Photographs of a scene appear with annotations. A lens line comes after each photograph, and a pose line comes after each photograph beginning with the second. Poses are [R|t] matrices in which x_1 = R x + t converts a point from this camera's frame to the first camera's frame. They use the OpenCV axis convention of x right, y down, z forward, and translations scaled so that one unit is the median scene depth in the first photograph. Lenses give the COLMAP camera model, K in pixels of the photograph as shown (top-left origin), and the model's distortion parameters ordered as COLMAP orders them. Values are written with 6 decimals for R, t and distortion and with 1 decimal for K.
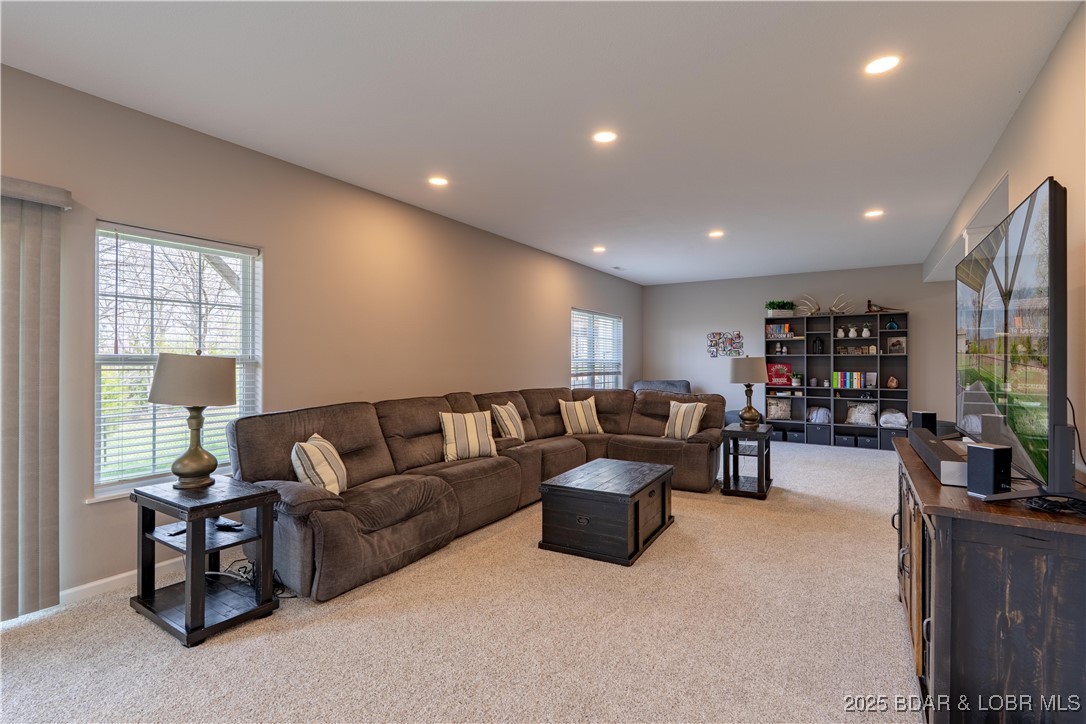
lens RADIAL K [[490.4, 0, 538.9], [0, 490.4, 358.3], [0, 0, 1]] dist [0.000298, 0.000039]
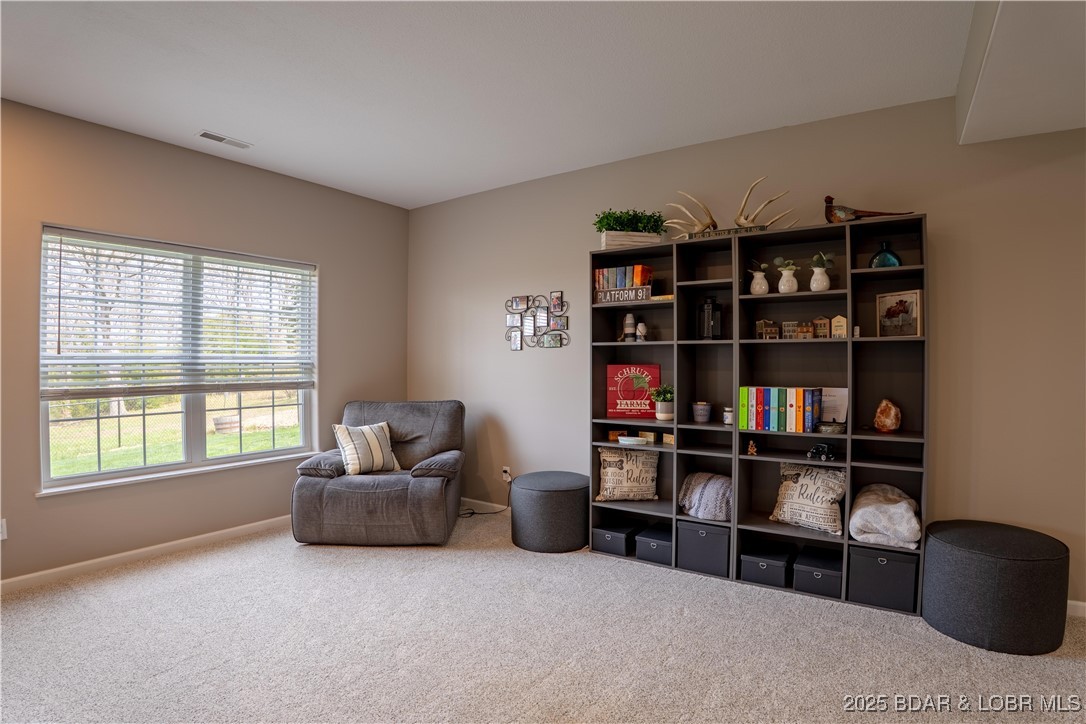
lens RADIAL K [[516.3, 0, 545.1], [0, 516.3, 362.5], [0, 0, 1]] dist [-0.090490, 0.001226]
pose [[0.999642, -0.002661, -0.026638, 0.461799], [0.002884, 0.999961, 0.008347, 0.005876], [0.026615, -0.008421, 0.999610, 0.607378]]
